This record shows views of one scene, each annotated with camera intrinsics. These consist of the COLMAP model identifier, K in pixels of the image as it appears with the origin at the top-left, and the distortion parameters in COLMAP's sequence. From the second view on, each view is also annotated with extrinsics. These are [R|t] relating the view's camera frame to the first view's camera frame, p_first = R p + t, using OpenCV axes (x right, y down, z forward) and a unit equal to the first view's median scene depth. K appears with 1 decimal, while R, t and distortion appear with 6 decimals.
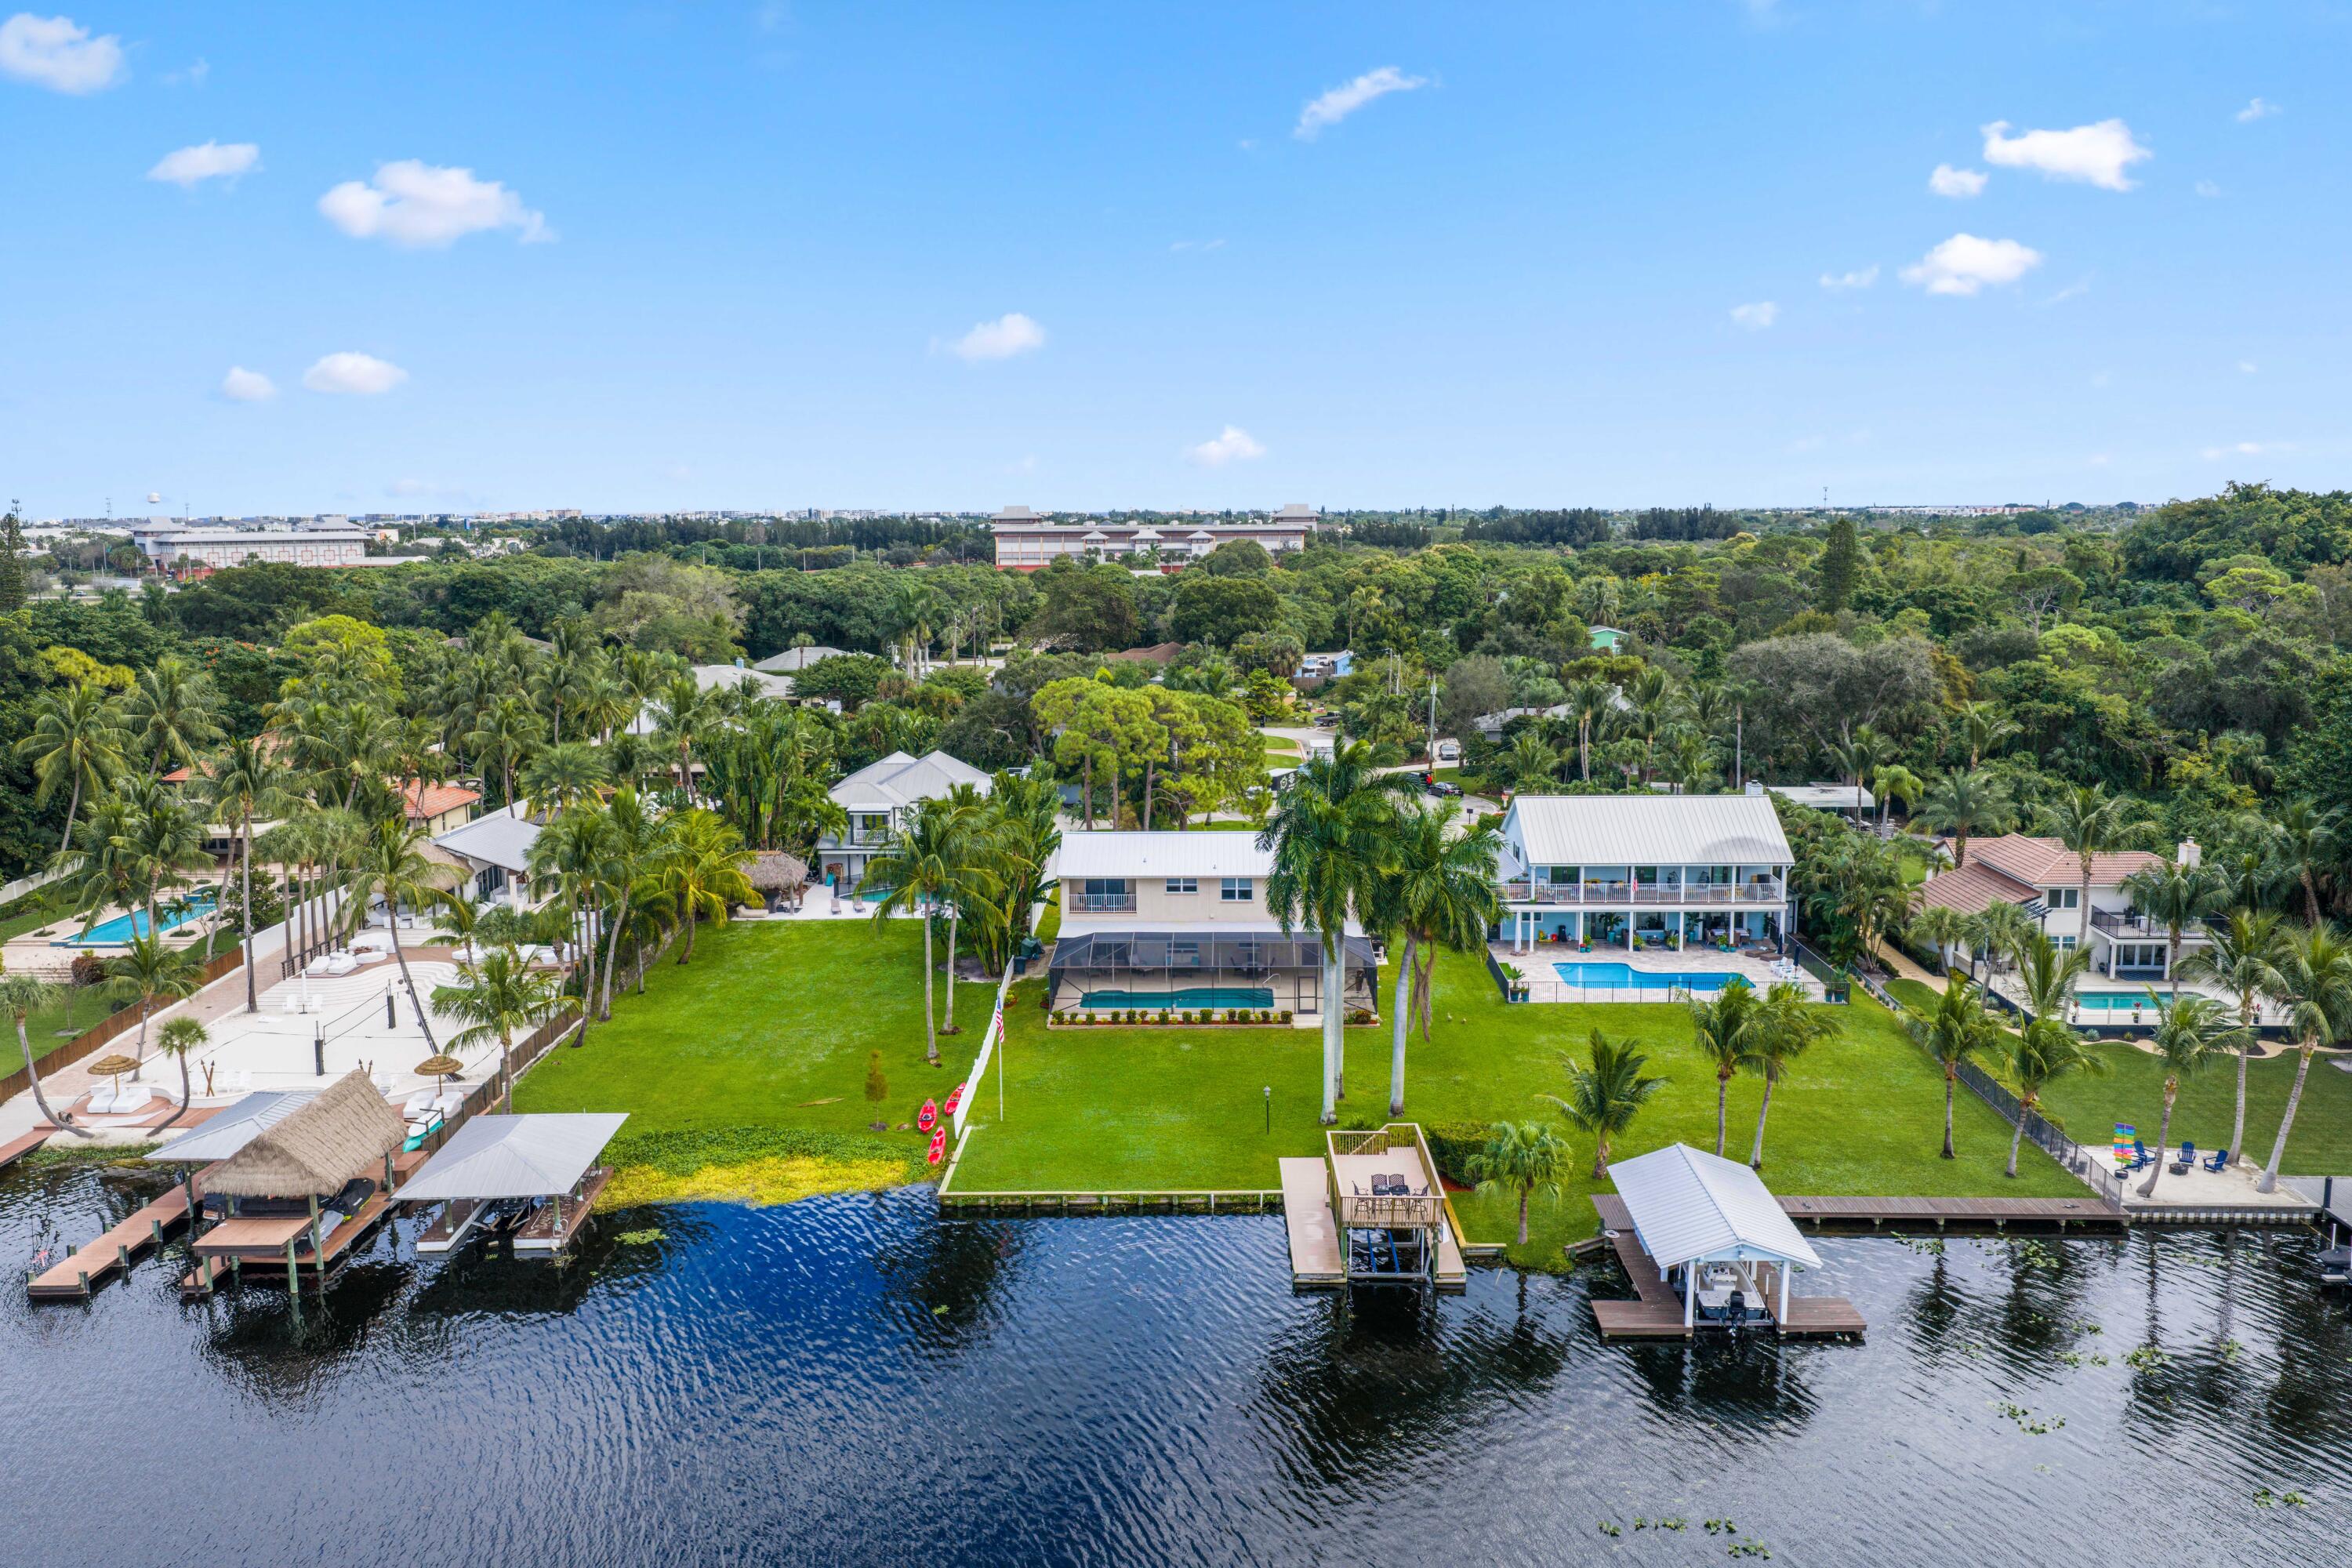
lens RADIAL K [[1920.1, 0, 1176.0], [0, 1920.1, 784.0], [0, 0, 1]] dist [0.007486, 0.002913]
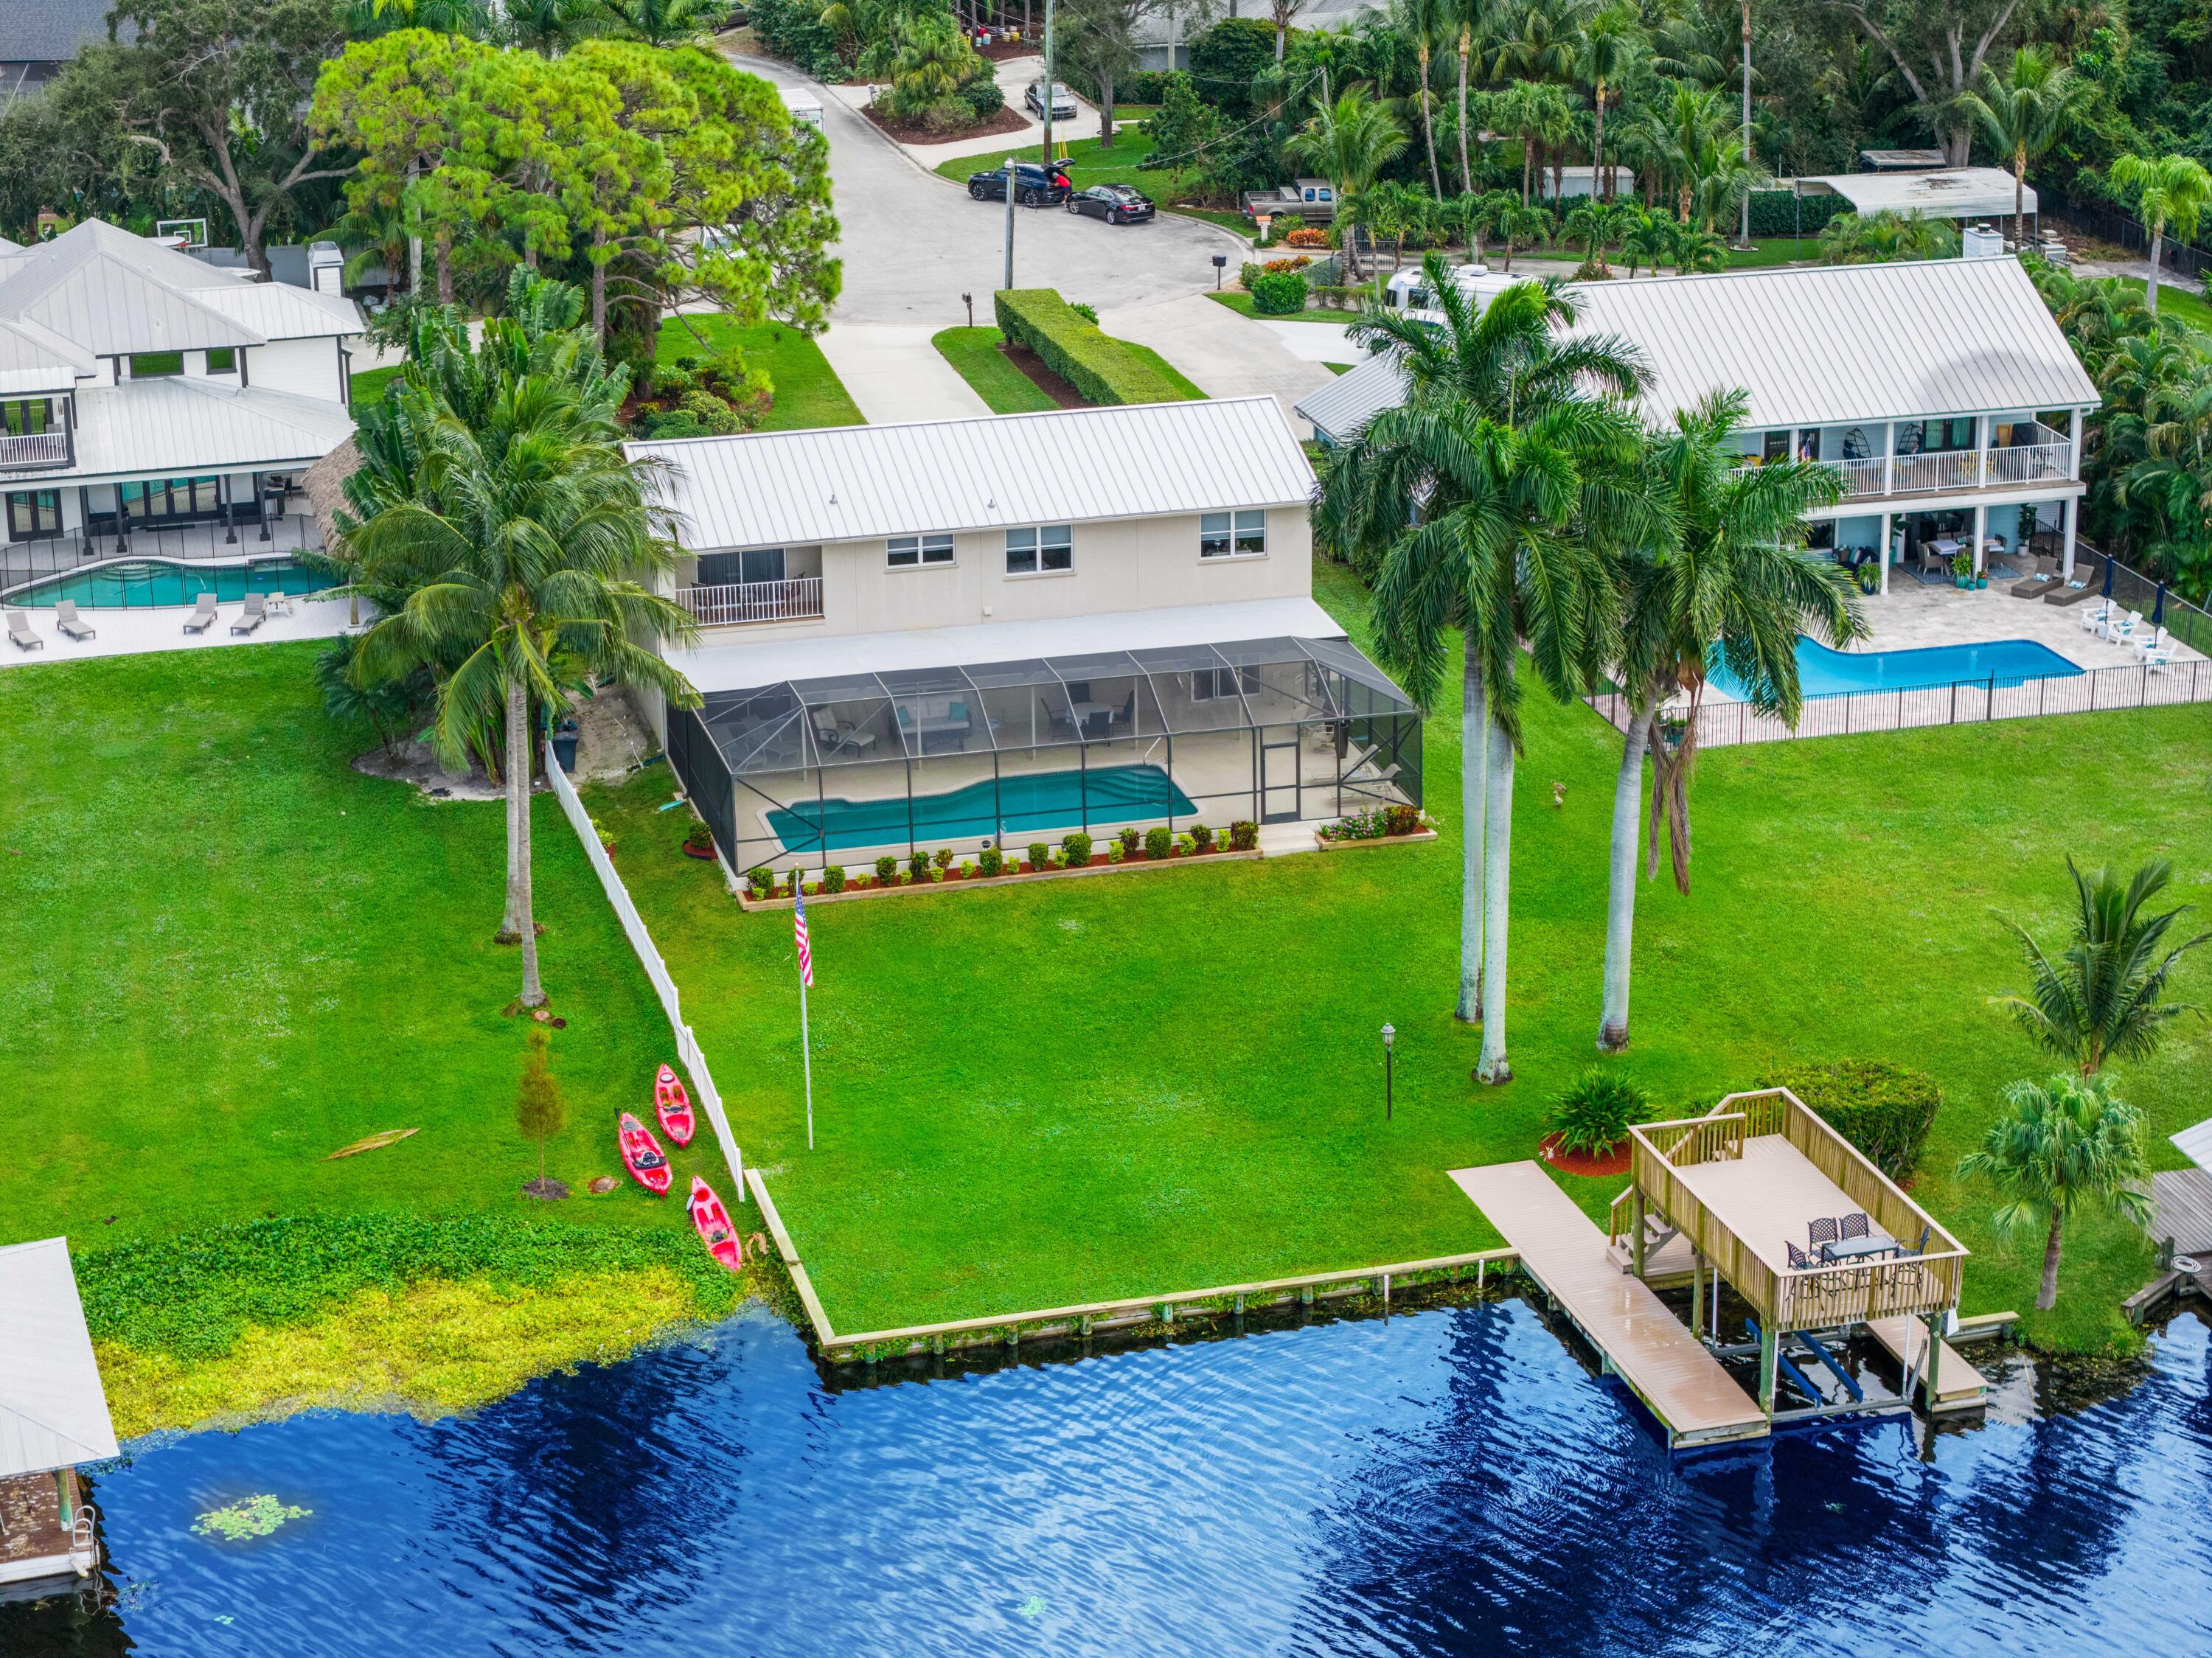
lens RADIAL K [[4392.3, 0, 1106.0], [0, 4392.3, 829.0], [0, 0, 1]] dist [-0.279897, 1.558106]
pose [[0.961279, -0.094393, 0.258908, -0.250432], [0.045333, 0.980873, 0.189297, -0.083398], [-0.271824, -0.170230, 0.947171, -0.002689]]
